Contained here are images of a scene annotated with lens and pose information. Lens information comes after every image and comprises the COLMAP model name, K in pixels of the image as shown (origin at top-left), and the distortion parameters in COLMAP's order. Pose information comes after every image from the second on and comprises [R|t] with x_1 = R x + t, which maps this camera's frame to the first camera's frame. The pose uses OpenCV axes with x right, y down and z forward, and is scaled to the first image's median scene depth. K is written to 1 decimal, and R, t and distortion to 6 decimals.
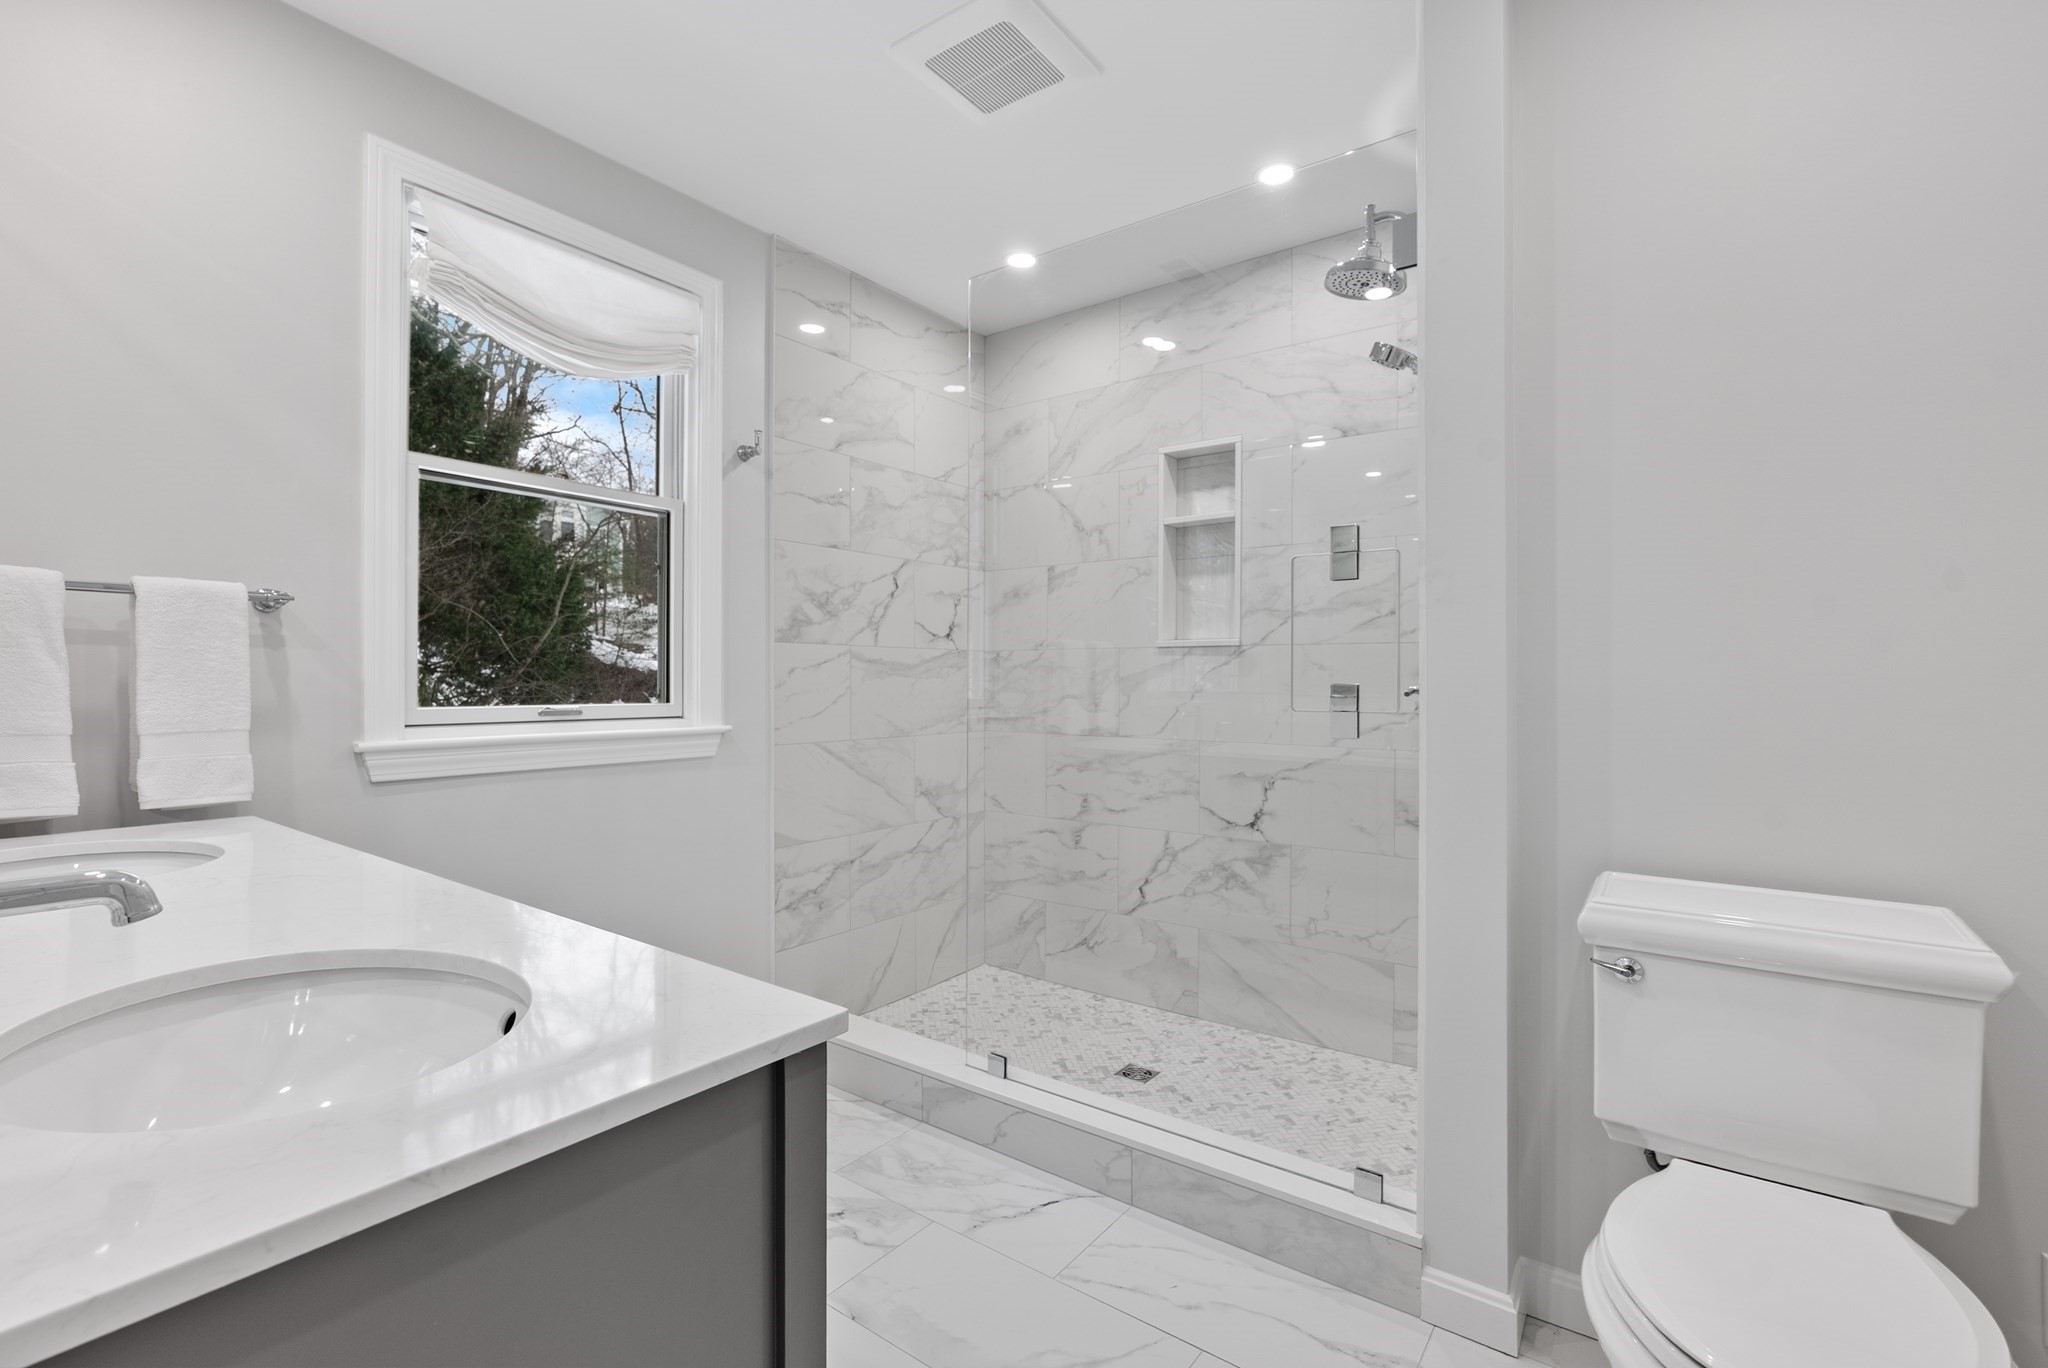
lens RADIAL K [[923.5, 0, 1026.7], [0, 923.5, 680.3], [0, 0, 1]] dist [-0.017167, 0.006310]
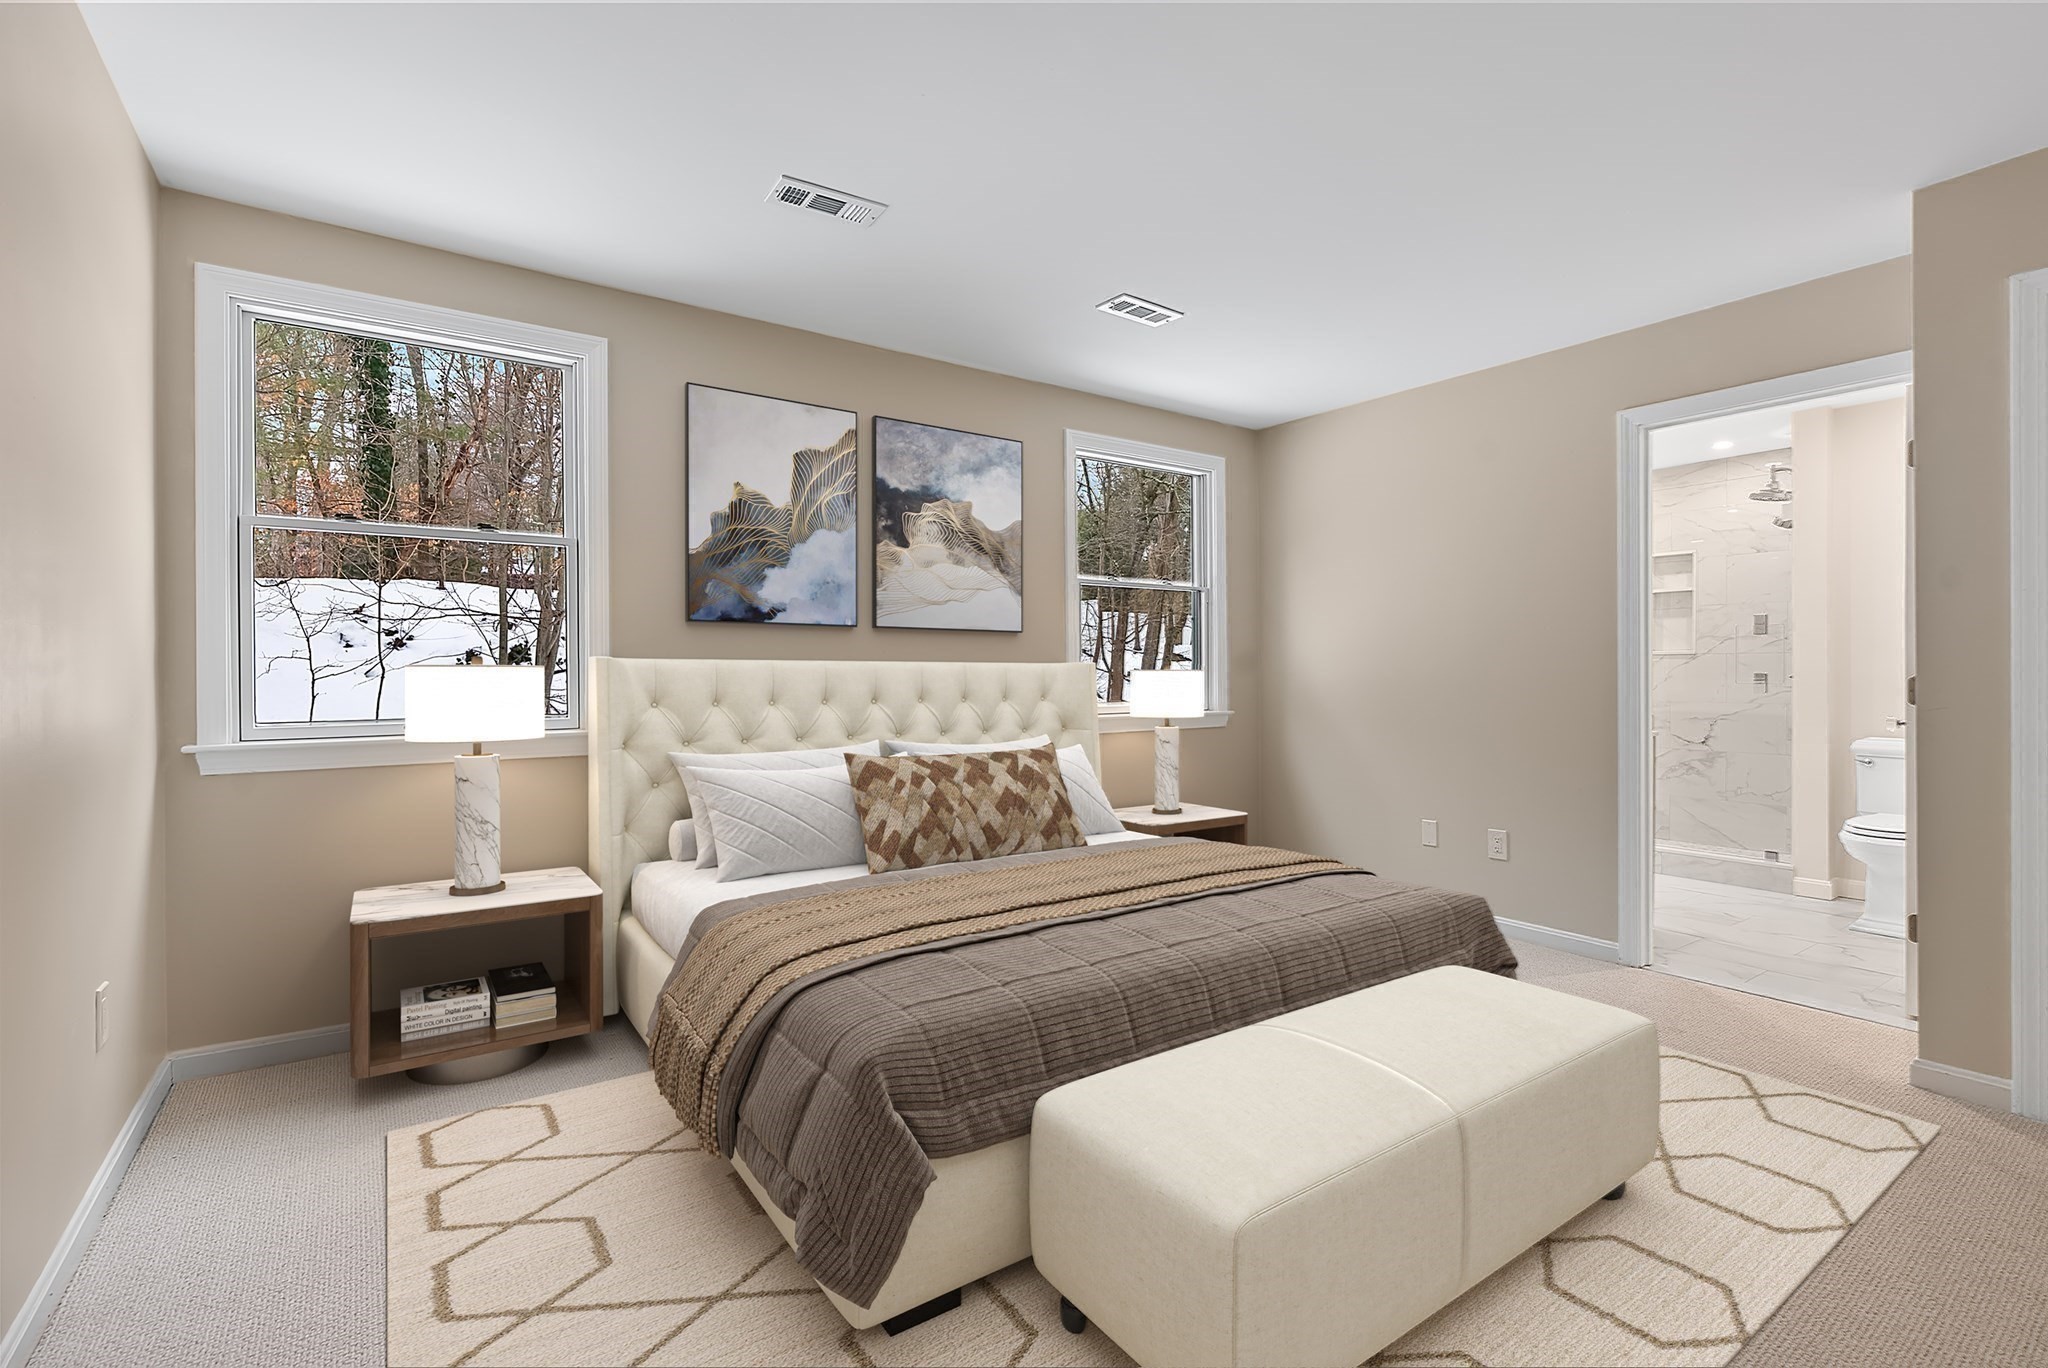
lens RADIAL K [[923.5, 0, 1025.4], [0, 923.5, 680.1], [0, 0, 1]] dist [-0.017167, 0.006310]
pose [[0.944489, -0.002702, -0.328531, -0.498722], [0.005162, 0.999965, 0.006614, -0.000866], [0.328501, -0.007943, 0.944470, -1.386360]]
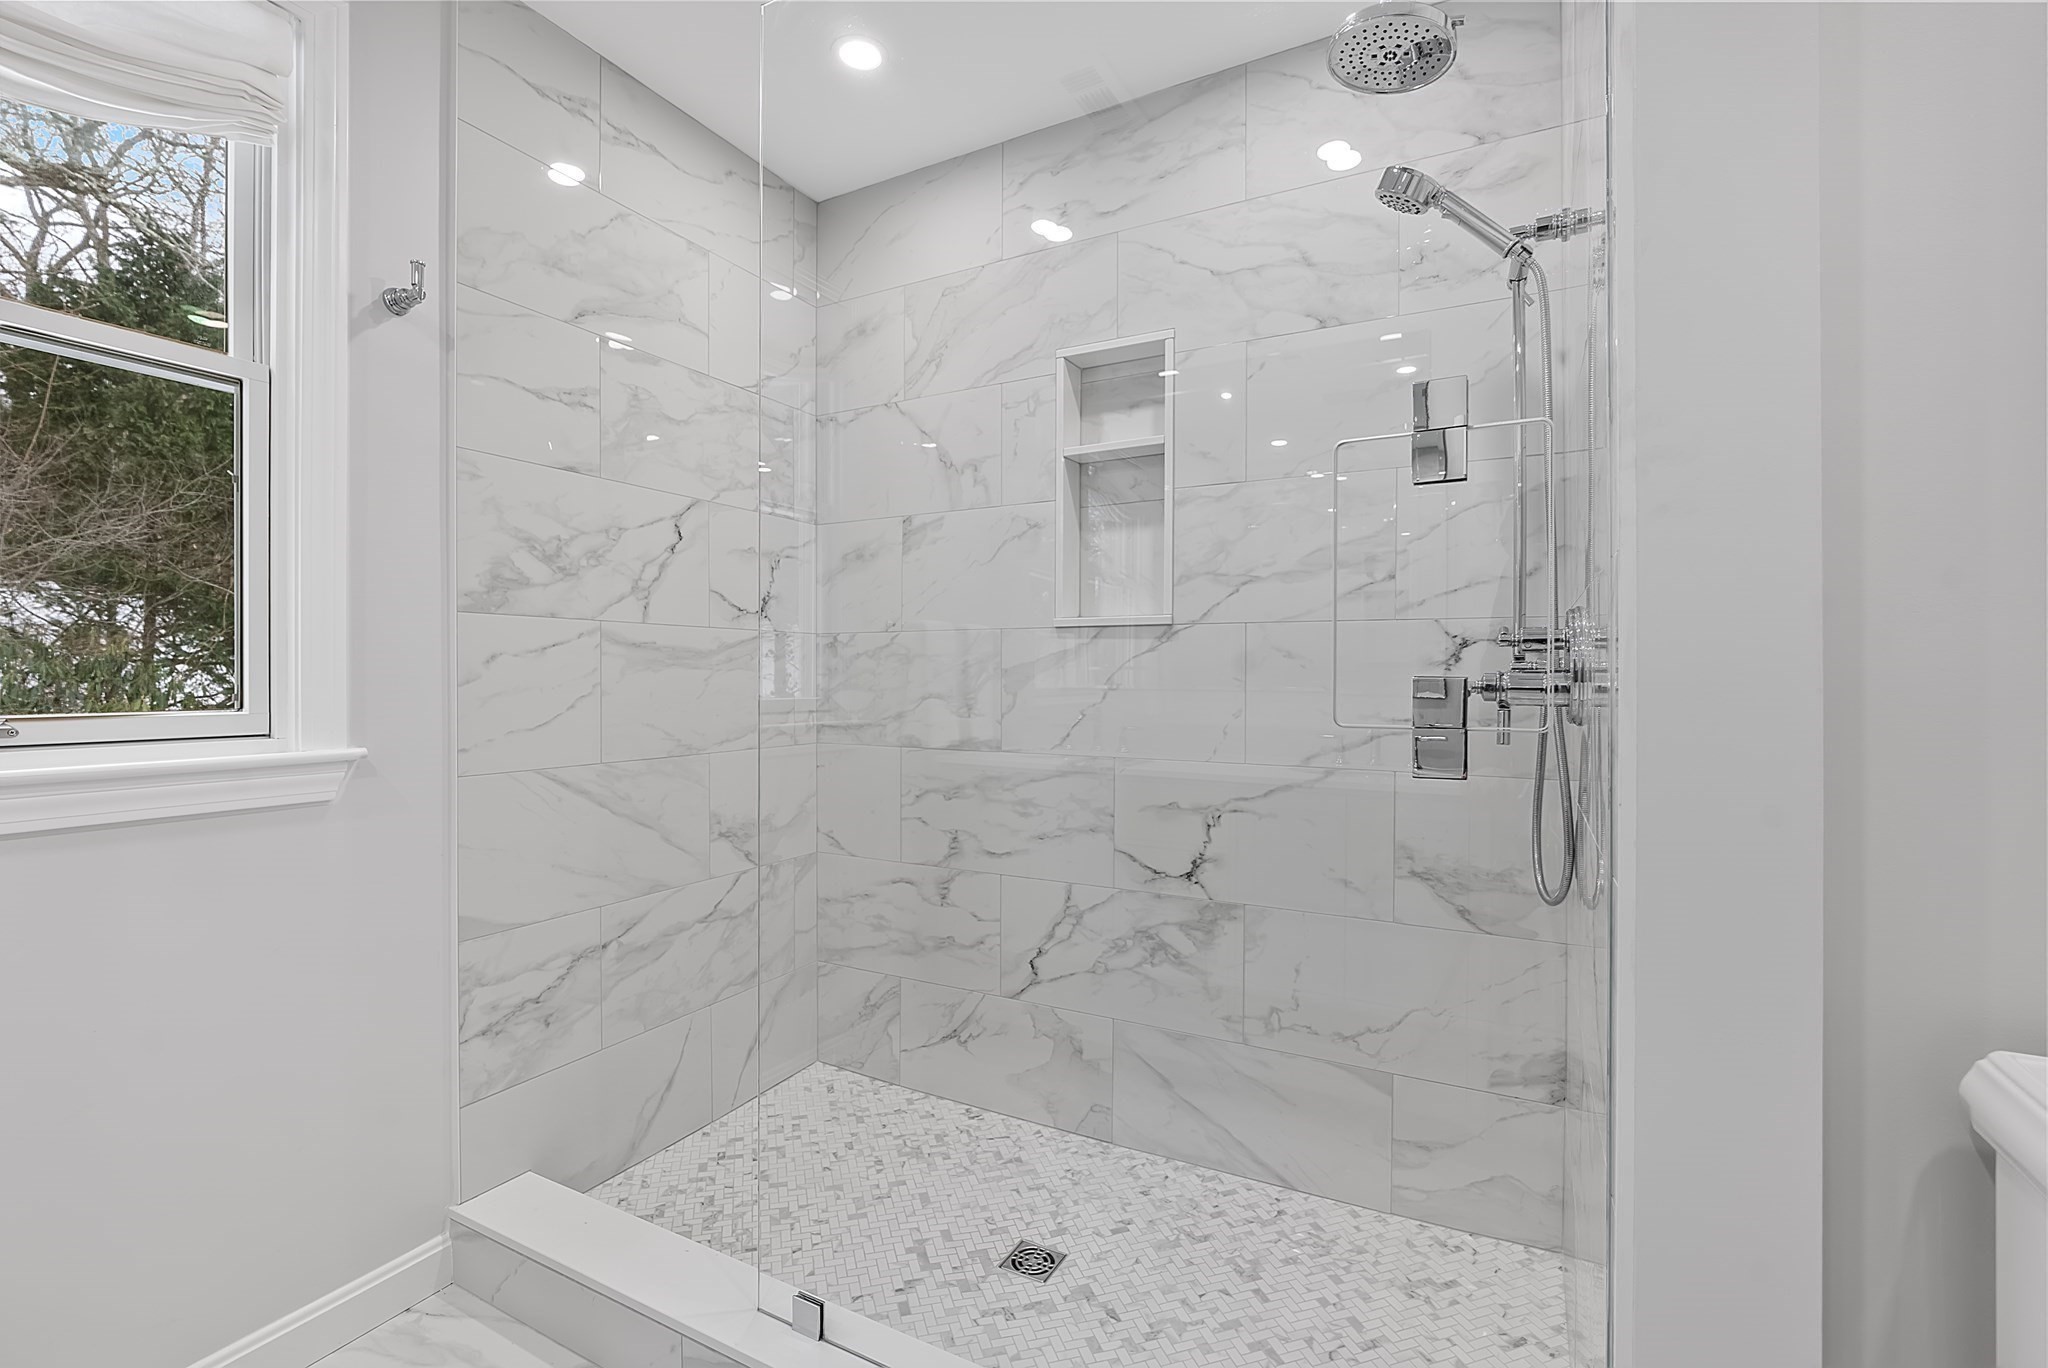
lens RADIAL K [[923.5, 0, 1019.1], [0, 923.5, 678.1], [0, 0, 1]] dist [-0.017167, 0.006310]
pose [[0.991282, -0.000903, 0.131757, 0.020446], [0.000554, 0.999996, 0.002681, 0.001766], [-0.131759, -0.002584, 0.991278, 0.310258]]
